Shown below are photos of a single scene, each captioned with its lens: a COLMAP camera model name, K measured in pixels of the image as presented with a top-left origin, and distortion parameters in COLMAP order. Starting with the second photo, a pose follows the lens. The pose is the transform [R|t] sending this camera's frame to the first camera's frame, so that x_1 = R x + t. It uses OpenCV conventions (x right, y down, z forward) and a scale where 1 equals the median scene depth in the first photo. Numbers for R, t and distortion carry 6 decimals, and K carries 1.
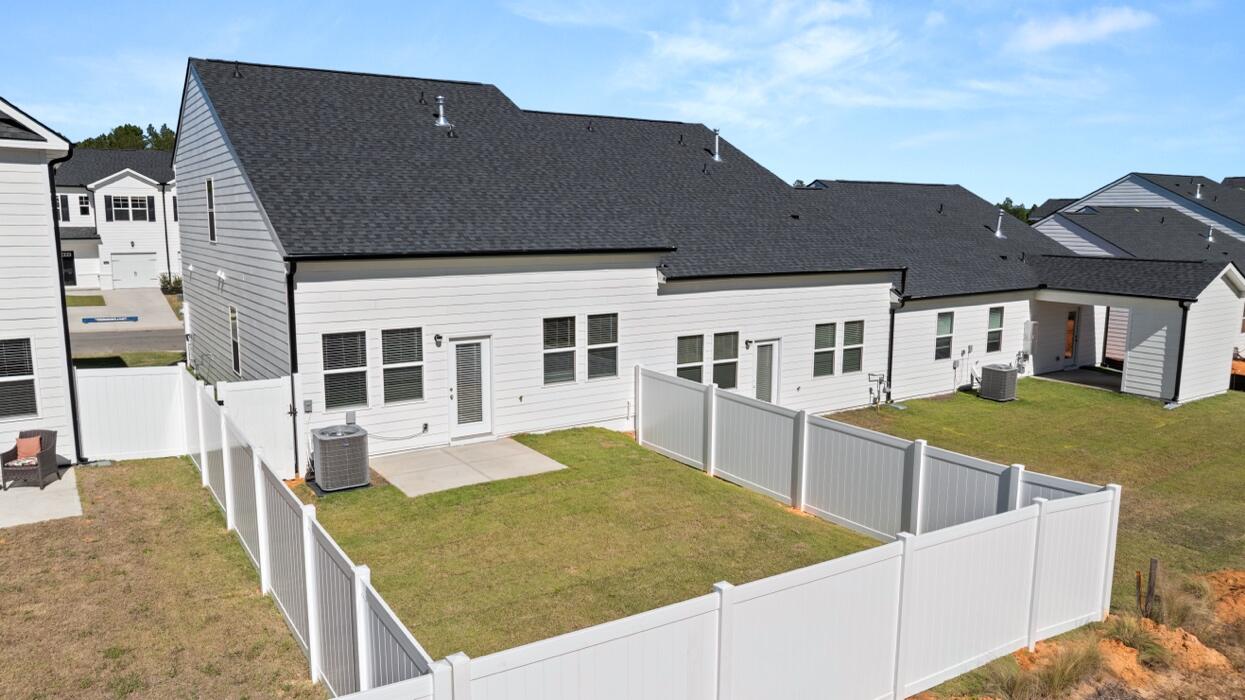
lens RADIAL K [[874.8, 0, 626.3], [0, 874.8, 351.3], [0, 0, 1]] dist [-0.015981, 0.003887]
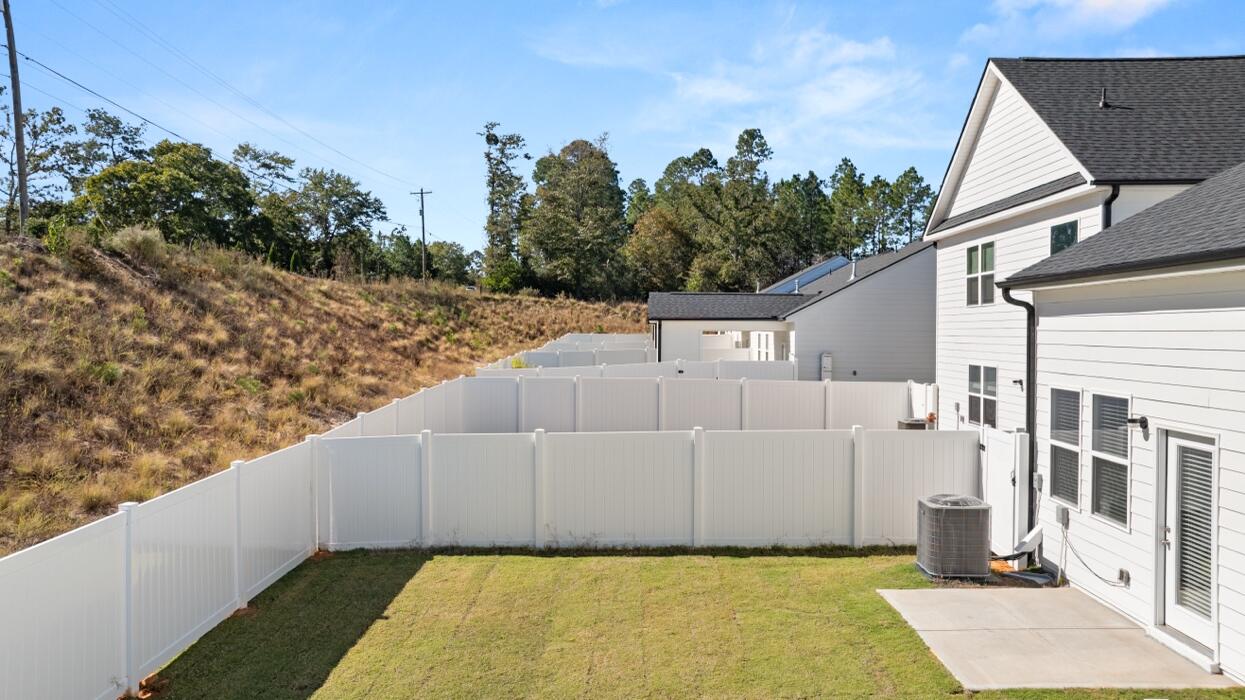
lens RADIAL K [[876.1, 0, 623.3], [0, 876.1, 346.1], [0, 0, 1]] dist [-0.015663, -0.003379]
pose [[-0.578208, 0.005711, -0.815869, 0.383264], [-0.134416, 0.985645, 0.102160, -0.068476], [0.804741, 0.168736, -0.569141, 0.948810]]
